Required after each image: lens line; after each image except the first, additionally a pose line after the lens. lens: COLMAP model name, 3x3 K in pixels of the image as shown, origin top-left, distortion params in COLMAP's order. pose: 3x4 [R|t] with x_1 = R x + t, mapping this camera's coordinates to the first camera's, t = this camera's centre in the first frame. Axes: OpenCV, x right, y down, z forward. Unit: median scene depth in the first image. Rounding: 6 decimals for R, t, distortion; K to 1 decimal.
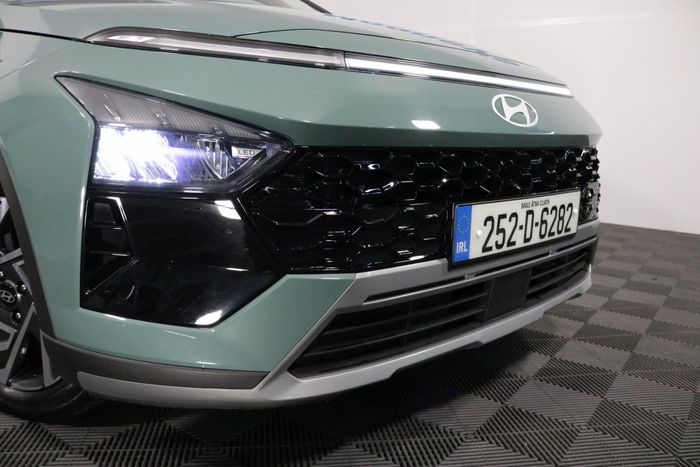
lens RADIAL K [[573.8, 0, 334.9], [0, 573.8, 237.3], [0, 0, 1]] dist [-0.161382, 0.136989]
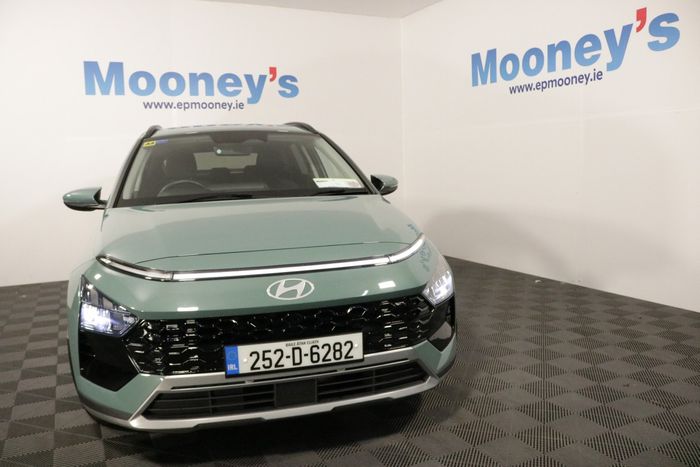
lens RADIAL K [[573.8, 0, 334.9], [0, 573.8, 237.3], [0, 0, 1]] dist [-0.161382, 0.136989]
pose [[0.892221, 0.009013, -0.451509, 1.251608], [-0.037013, 0.997897, -0.053221, -0.298702], [0.450079, 0.064196, 0.890678, -0.528284]]
